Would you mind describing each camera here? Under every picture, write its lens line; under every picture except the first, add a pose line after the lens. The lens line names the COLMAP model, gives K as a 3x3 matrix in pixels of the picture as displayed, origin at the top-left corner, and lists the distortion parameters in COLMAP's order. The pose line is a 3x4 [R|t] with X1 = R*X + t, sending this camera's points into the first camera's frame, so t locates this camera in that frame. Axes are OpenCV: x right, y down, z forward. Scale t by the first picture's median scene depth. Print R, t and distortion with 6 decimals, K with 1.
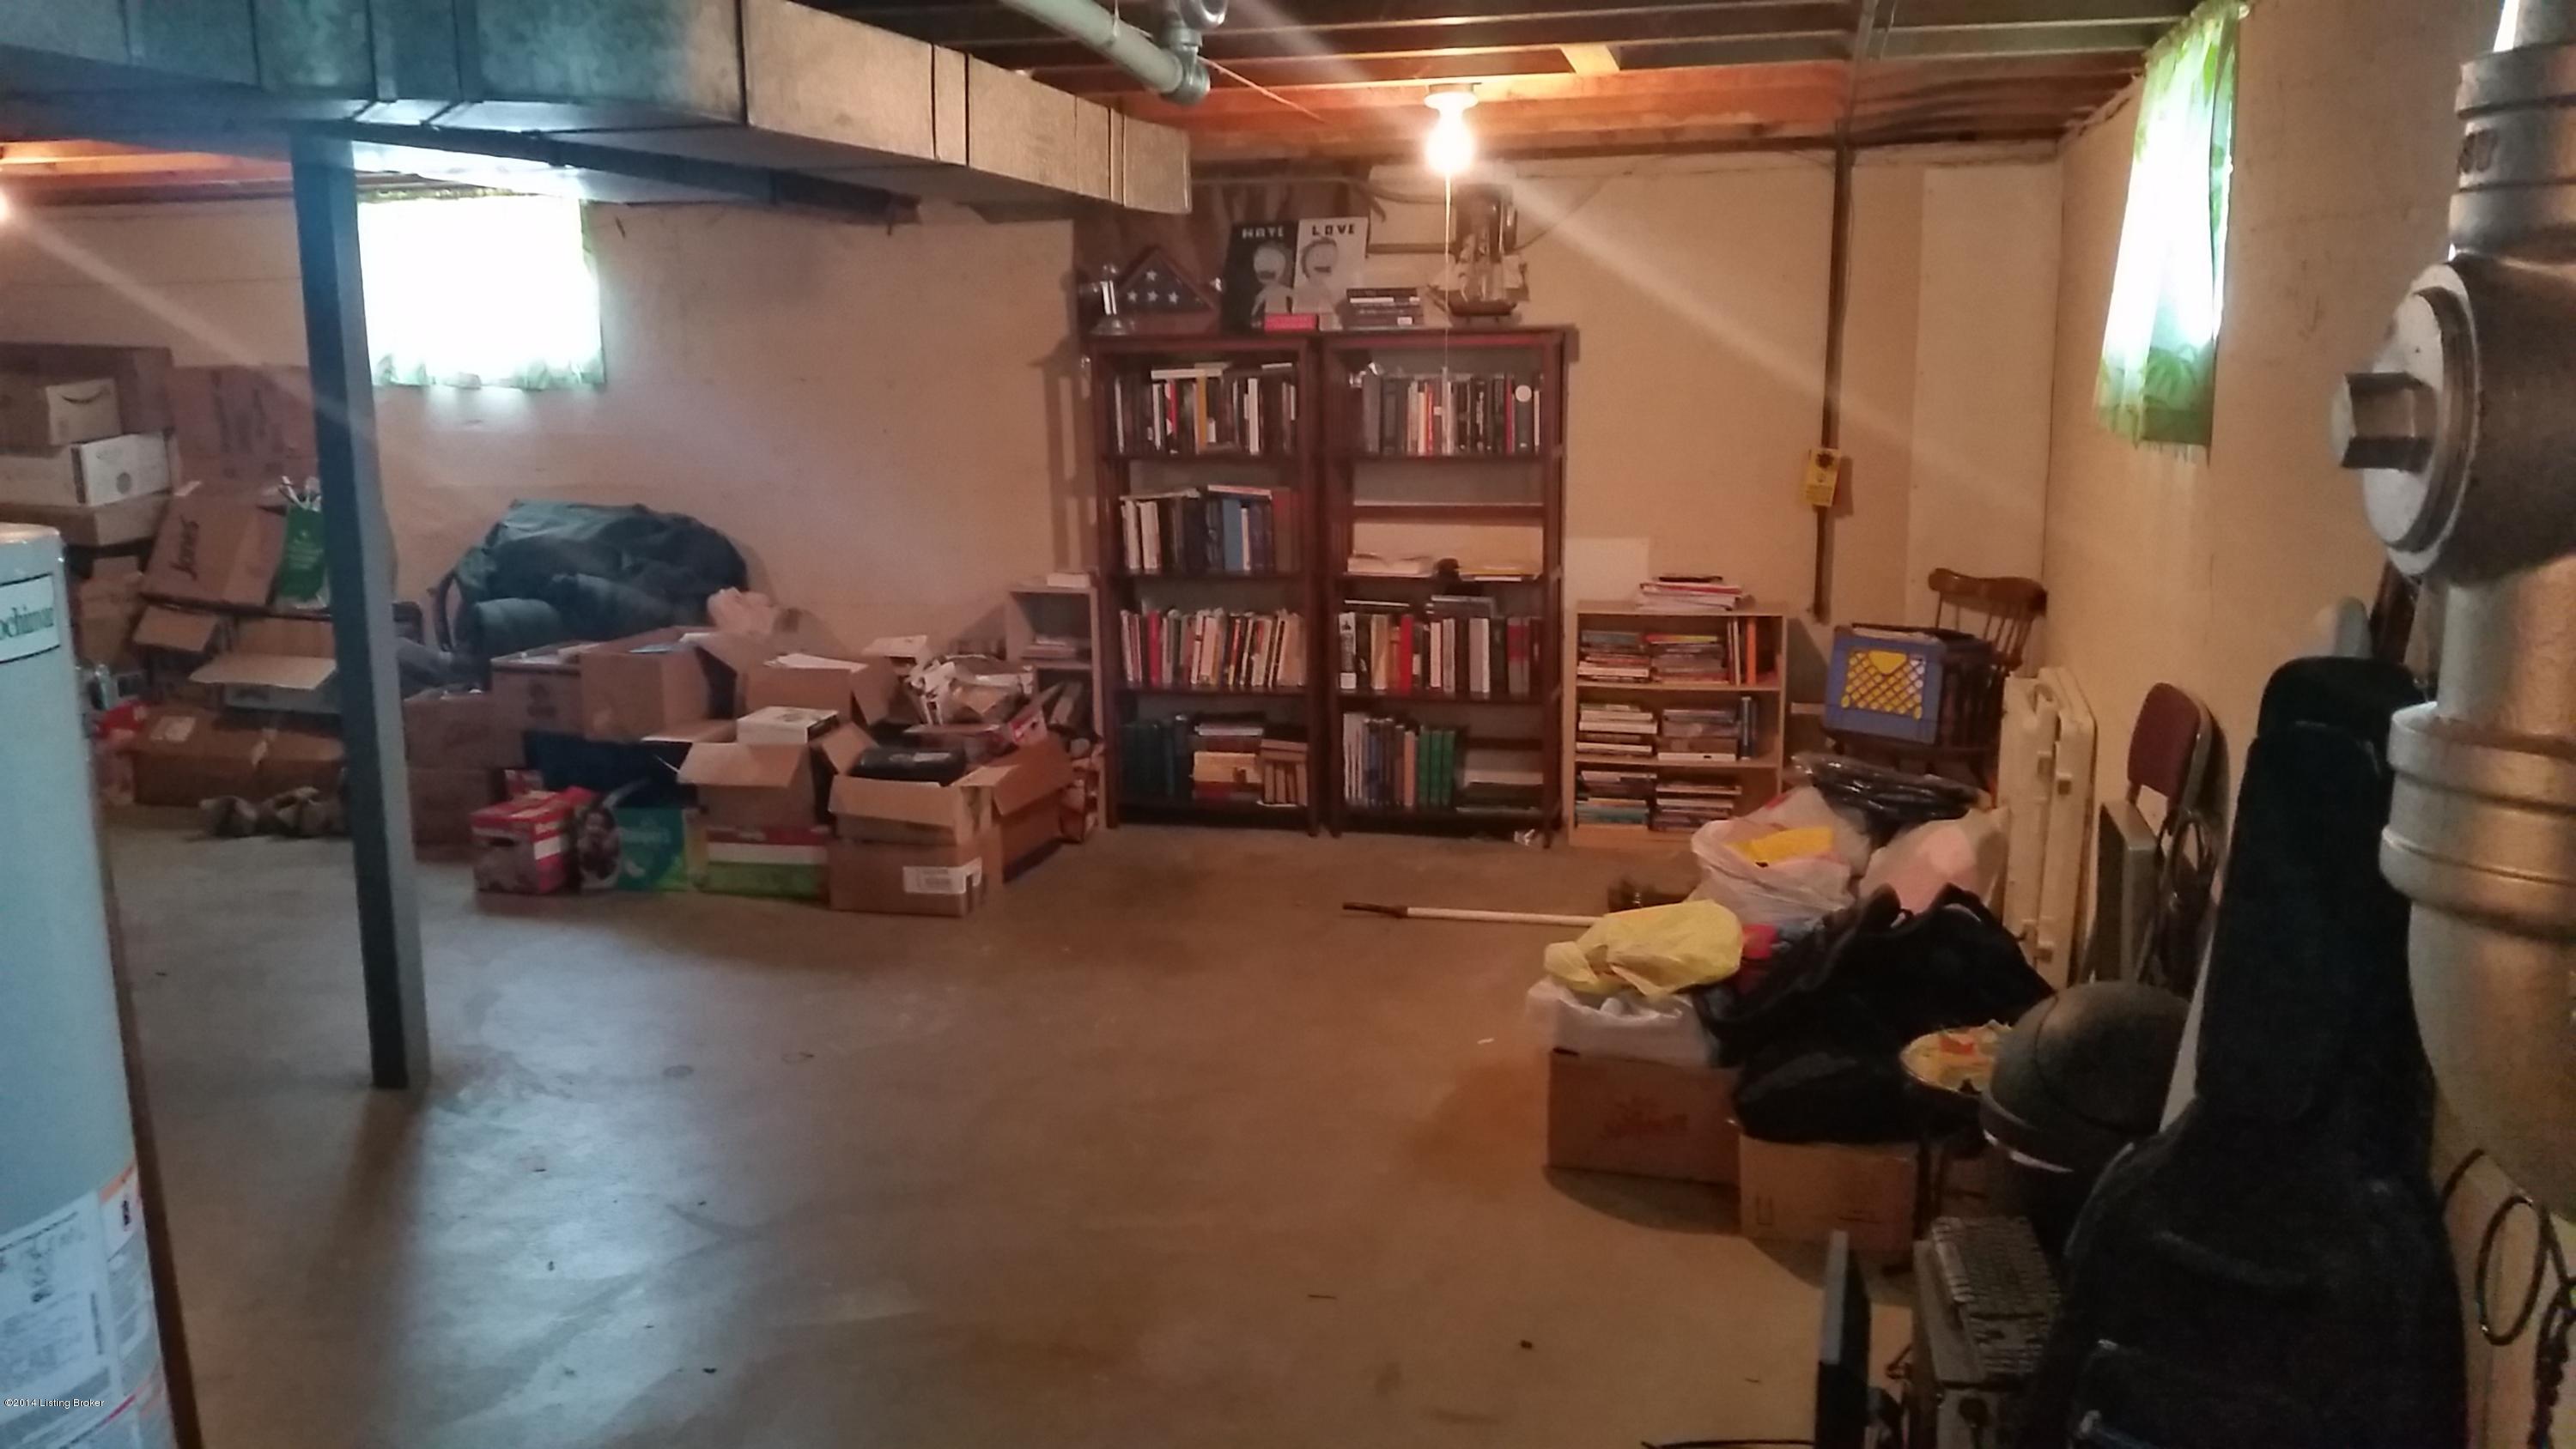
lens RADIAL K [[2114.8, 0, 1269.3], [0, 2114.8, 723.8], [0, 0, 1]] dist [0.070320, -0.011010]
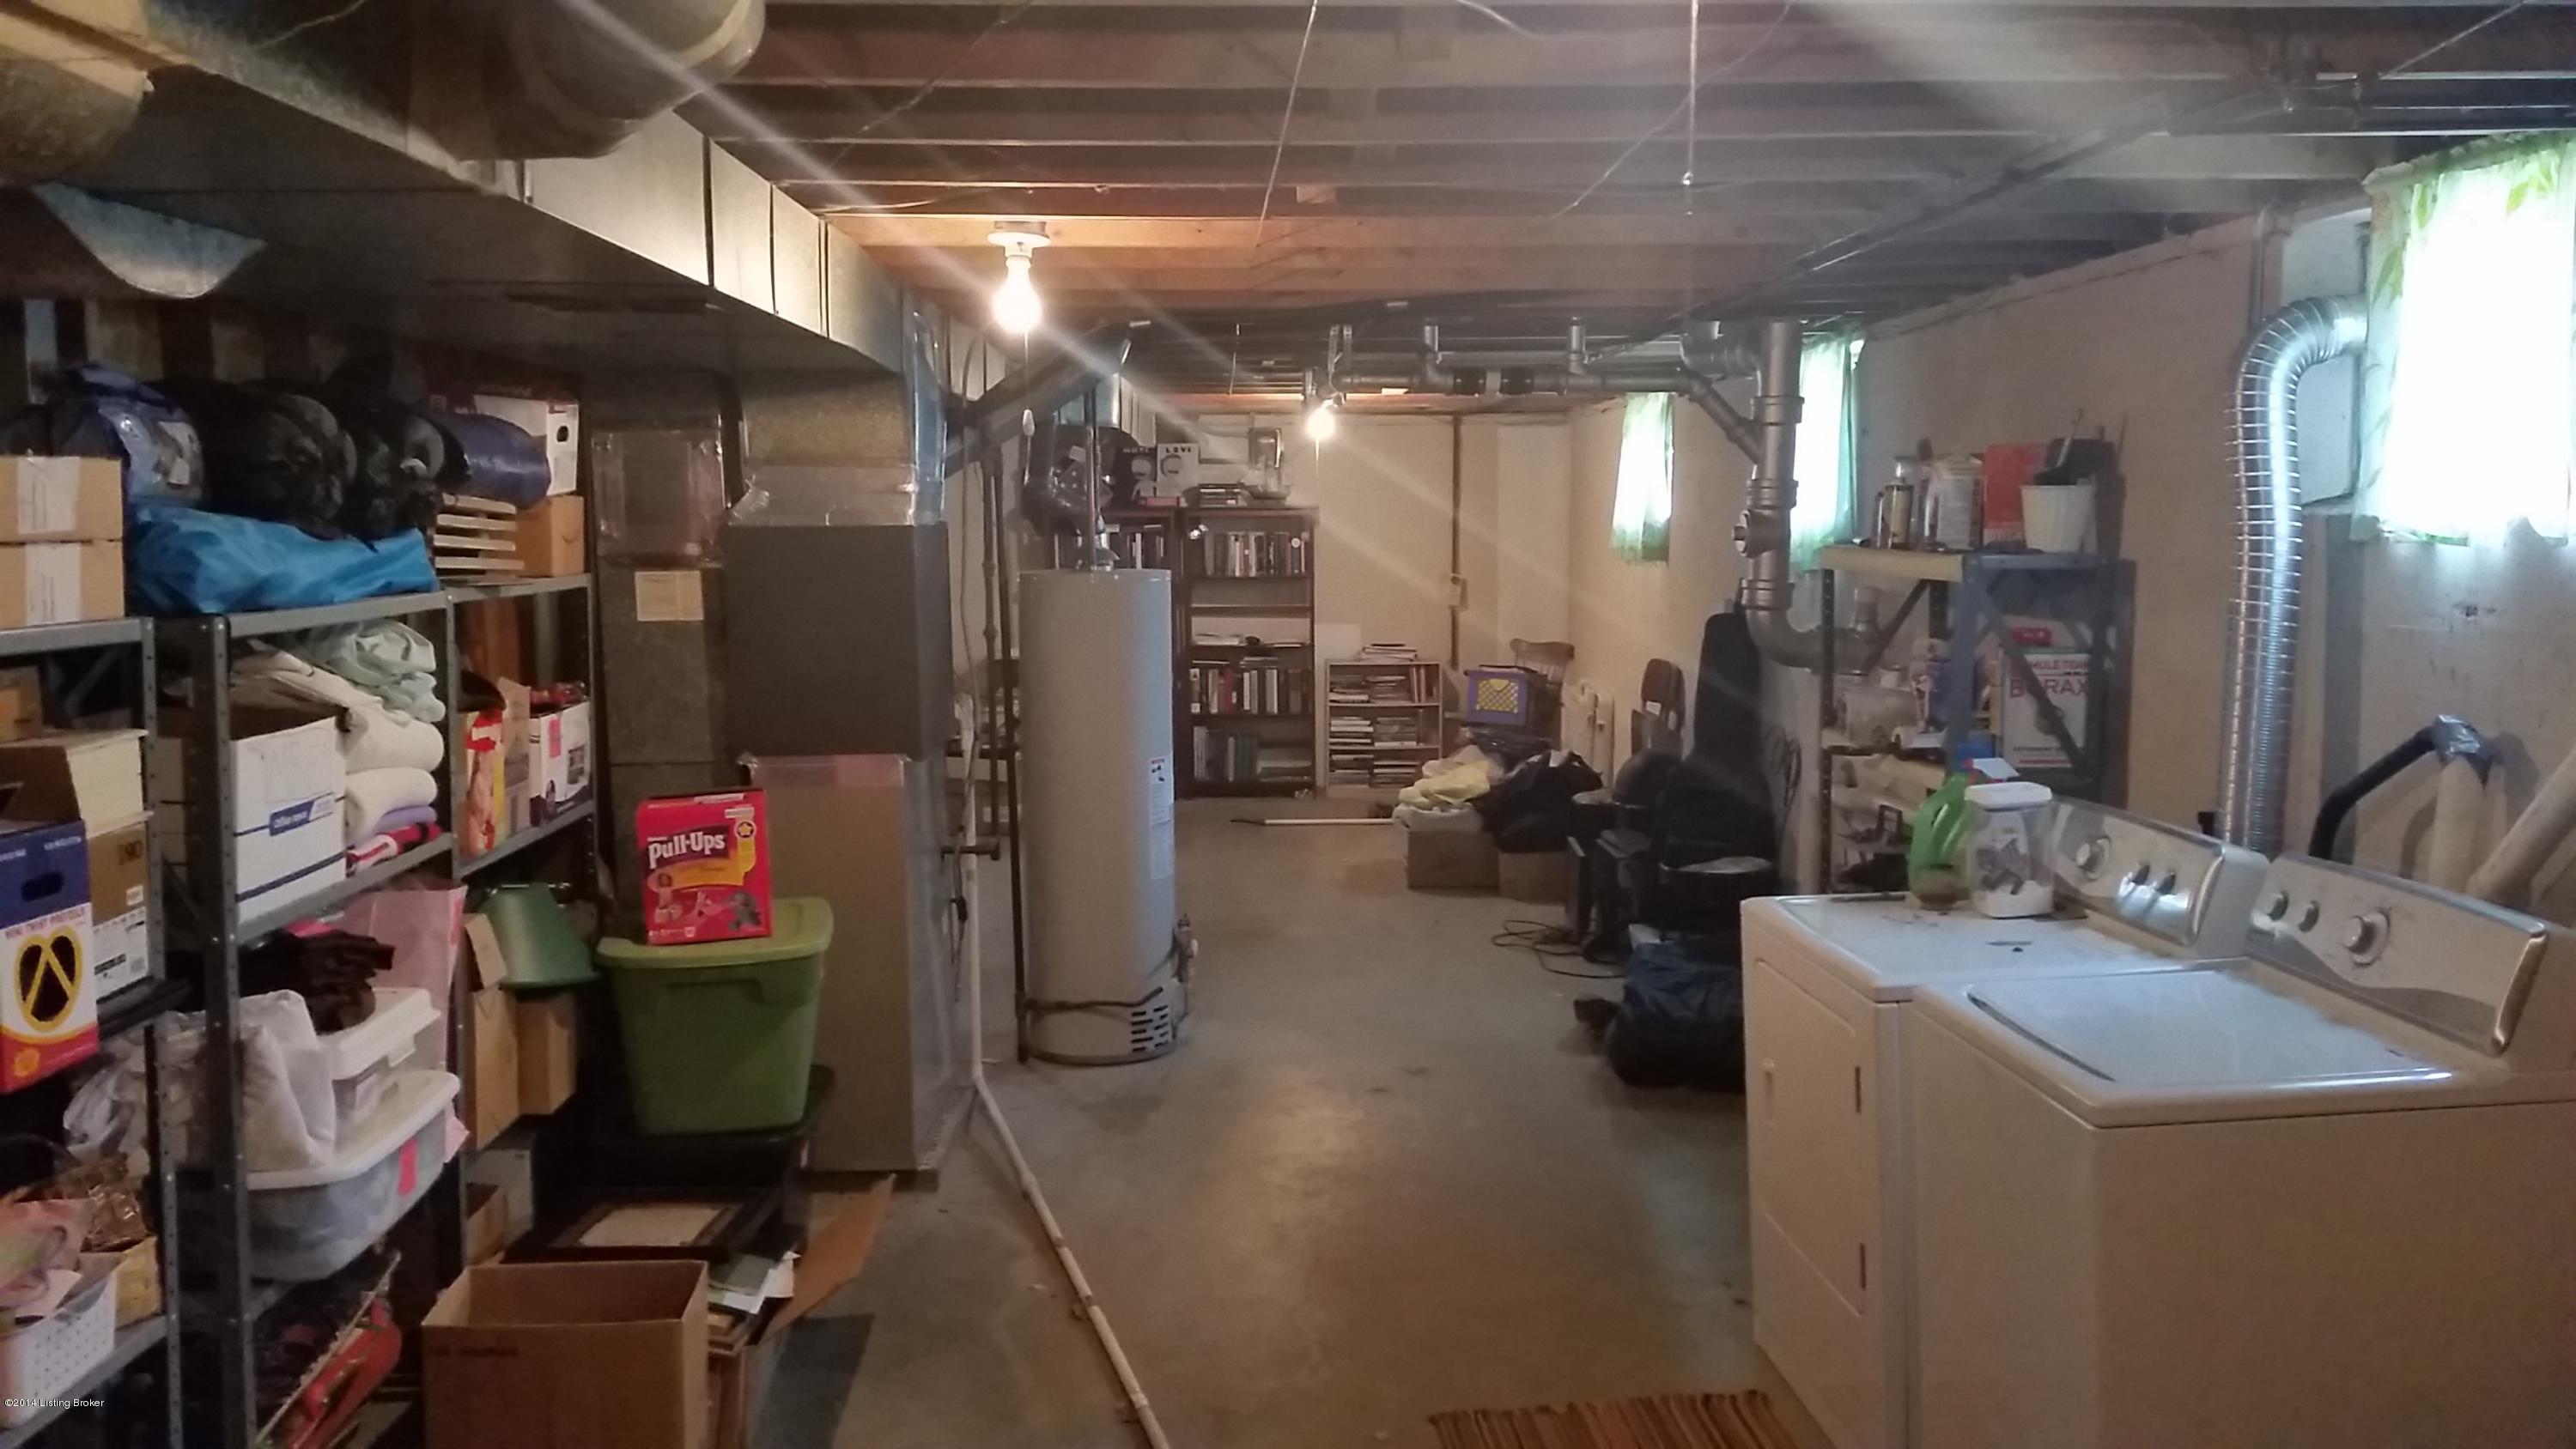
lens RADIAL K [[2114.8, 0, 1294.8], [0, 2114.8, 722.1], [0, 0, 1]] dist [0.070320, -0.011010]
pose [[0.960701, -0.017818, 0.277011, -0.373585], [0.039214, 0.996641, -0.071889, 0.122013], [-0.274800, 0.079927, 0.958174, -0.690525]]
